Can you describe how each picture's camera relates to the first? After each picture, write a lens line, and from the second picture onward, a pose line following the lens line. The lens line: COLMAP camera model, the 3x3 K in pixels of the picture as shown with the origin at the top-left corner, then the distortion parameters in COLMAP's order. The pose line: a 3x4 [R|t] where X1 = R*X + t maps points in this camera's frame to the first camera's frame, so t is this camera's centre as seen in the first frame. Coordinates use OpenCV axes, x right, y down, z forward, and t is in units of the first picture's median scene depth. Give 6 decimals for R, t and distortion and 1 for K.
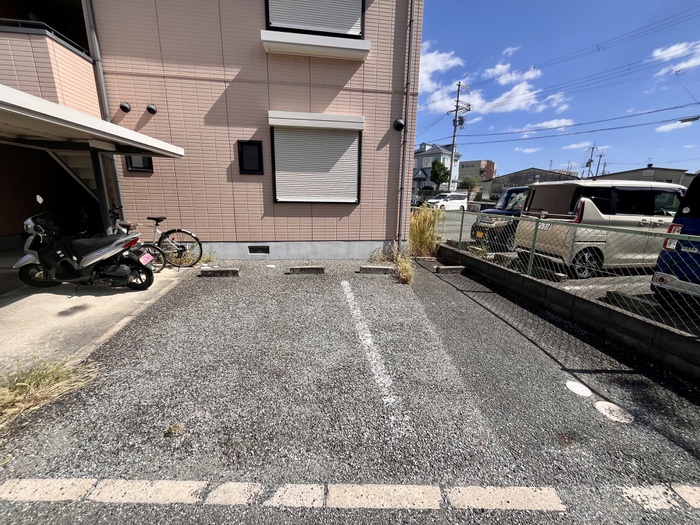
lens RADIAL K [[281.4, 0, 350.0], [0, 281.4, 262.5], [0, 0, 1]] dist [-0.001724, -0.000064]
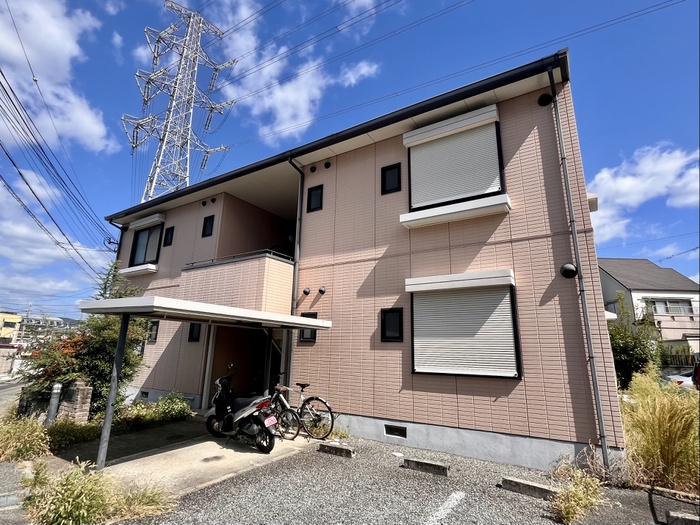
lens RADIAL K [[377.6, 0, 348.3], [0, 377.6, 258.6], [0, 0, 1]] dist [0.000433, -0.000478]
pose [[0.743603, -0.163796, -0.648248, 0.434927], [-0.167972, 0.892672, -0.418236, -0.011691], [0.647178, 0.419889, 0.636281, -0.010785]]
